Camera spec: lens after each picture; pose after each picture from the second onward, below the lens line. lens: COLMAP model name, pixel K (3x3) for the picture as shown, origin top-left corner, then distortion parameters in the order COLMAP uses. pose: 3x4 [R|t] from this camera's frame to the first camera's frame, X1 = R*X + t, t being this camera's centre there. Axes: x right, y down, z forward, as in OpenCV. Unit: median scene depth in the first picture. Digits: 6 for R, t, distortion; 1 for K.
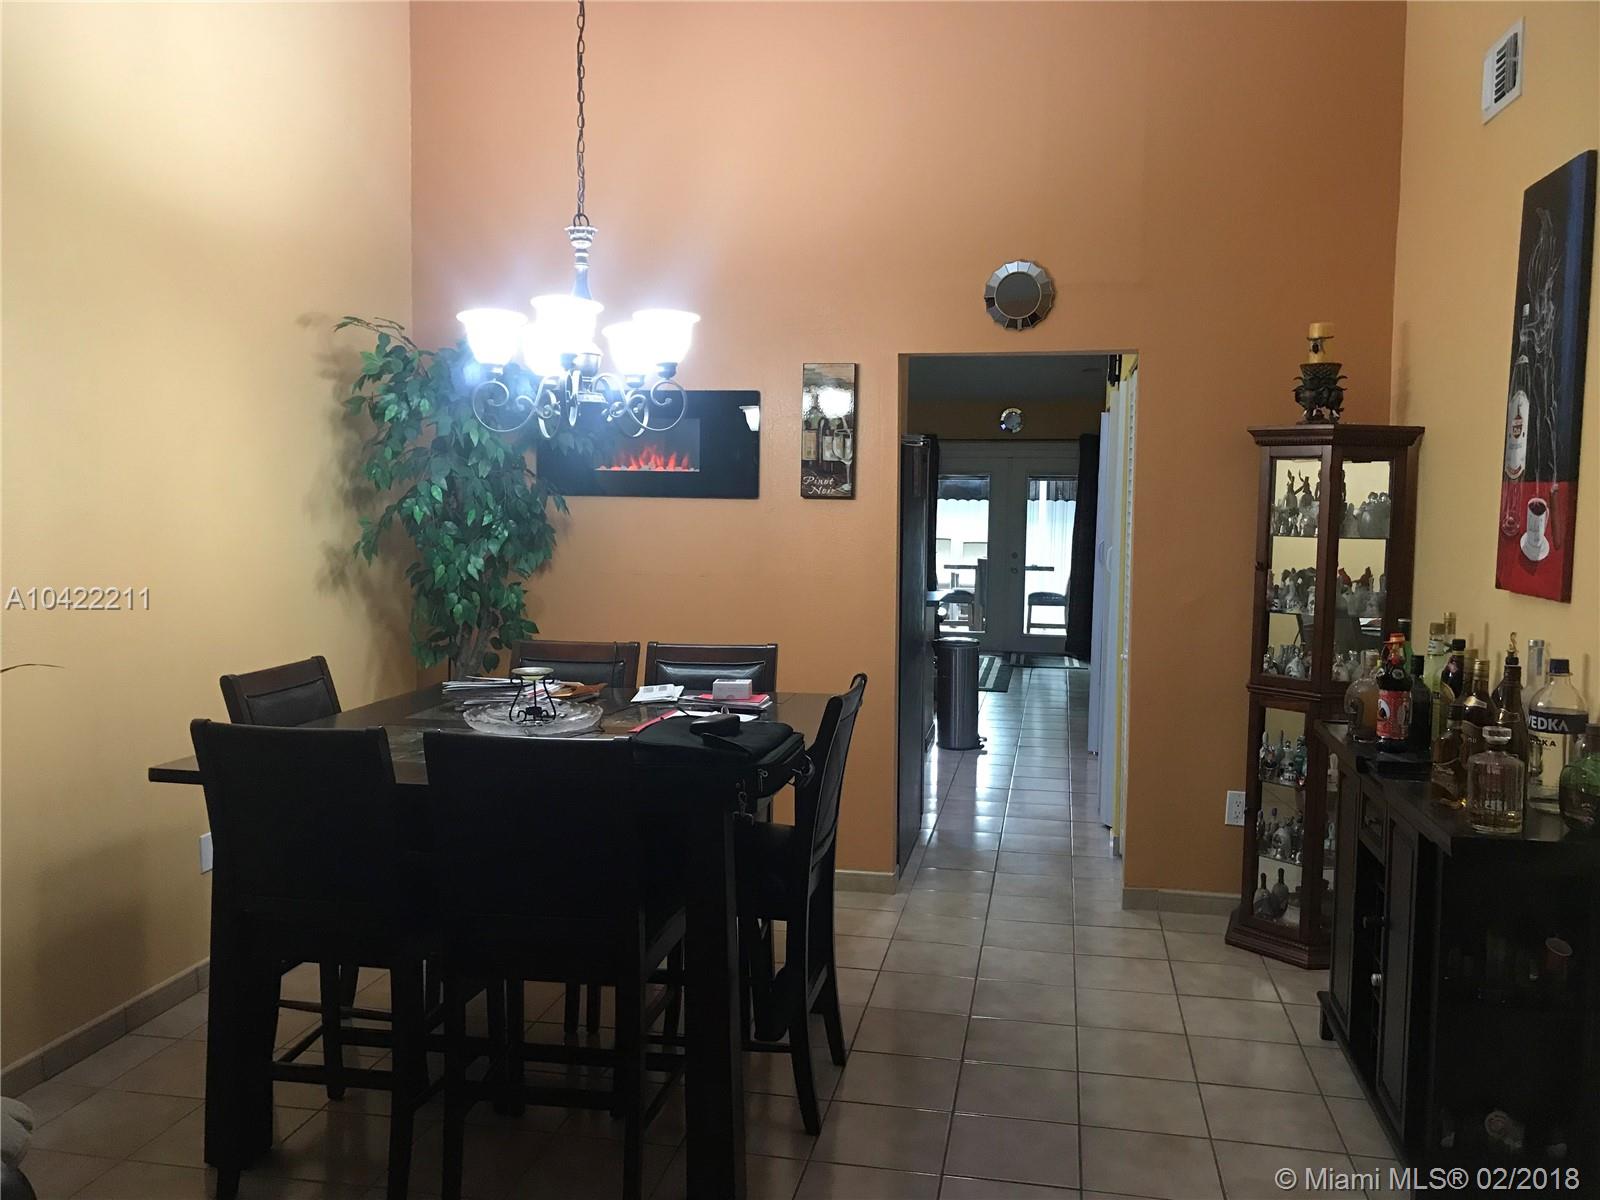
lens RADIAL K [[1330.3, 0, 796.3], [0, 1330.3, 602.8], [0, 0, 1]] dist [0.032587, -0.019723]
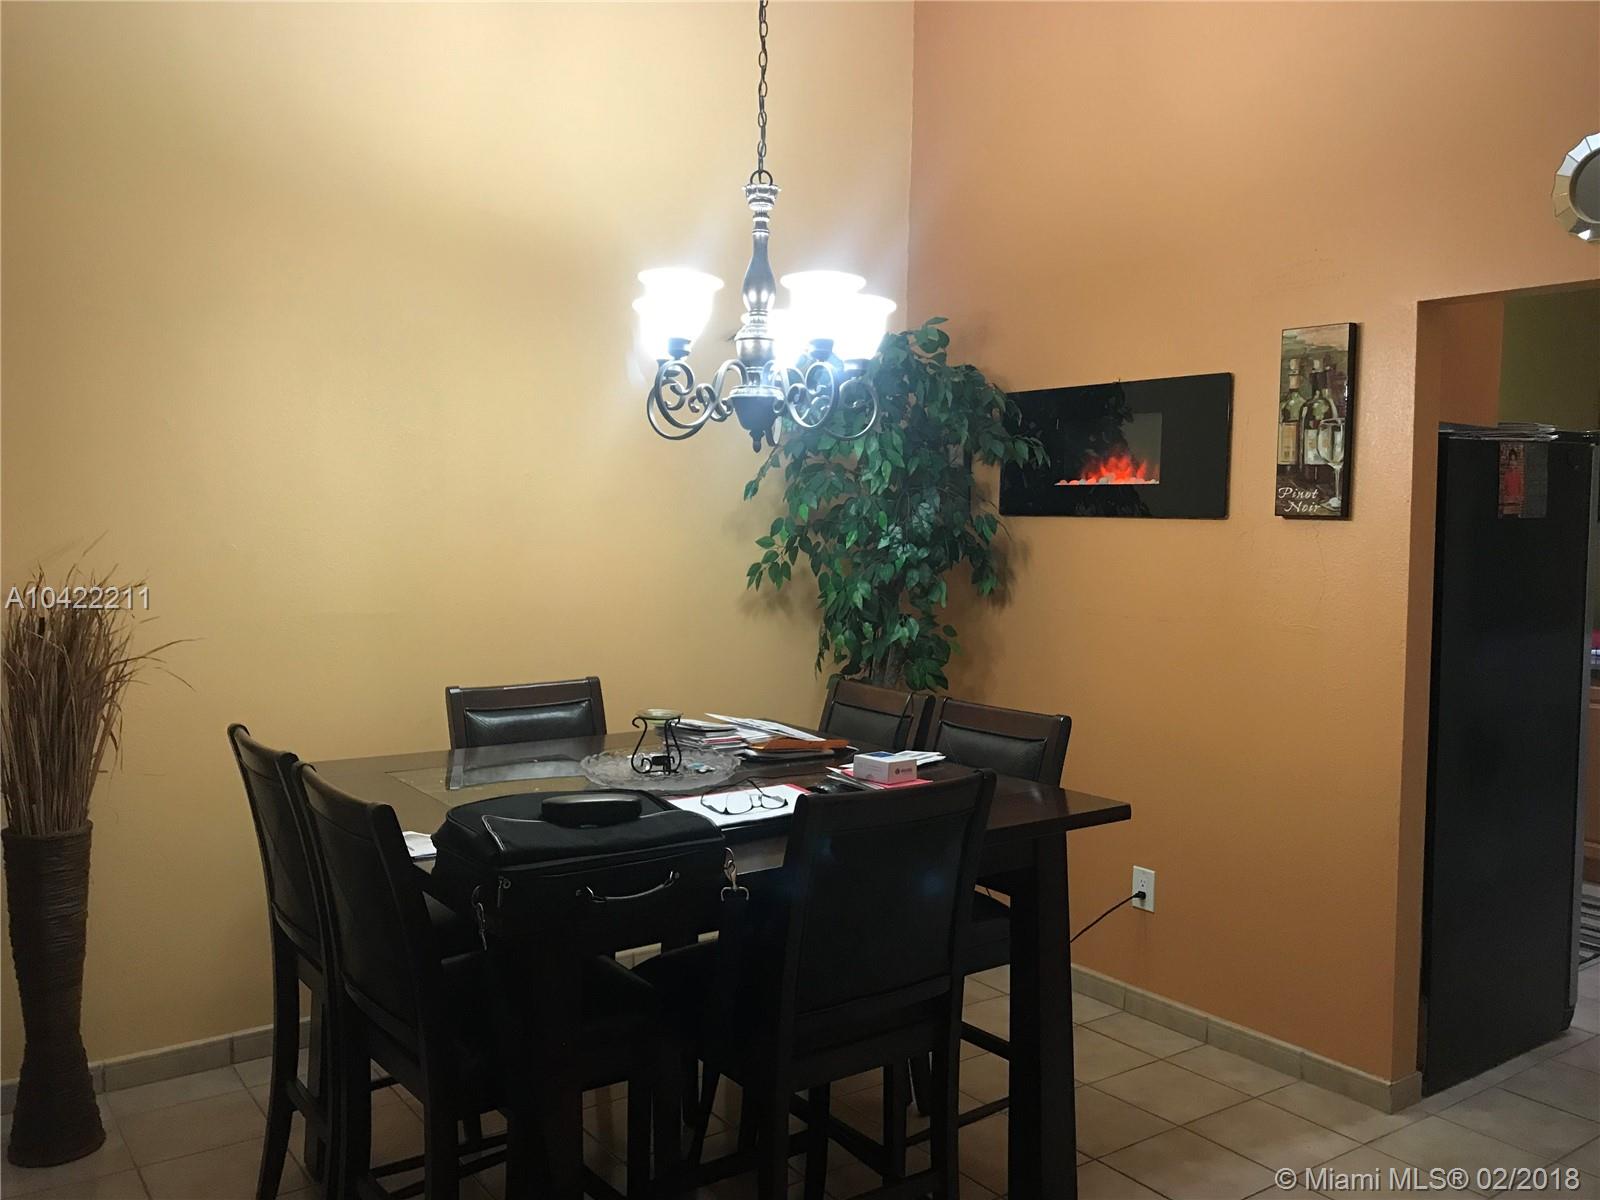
lens RADIAL K [[1330.3, 0, 799.8], [0, 1330.3, 592.4], [0, 0, 1]] dist [0.032587, -0.019723]
pose [[0.728112, 0.038468, -0.684377, 0.312802], [-0.059934, 0.998173, -0.007657, -0.018025], [0.682833, 0.046592, 0.729088, 0.306279]]
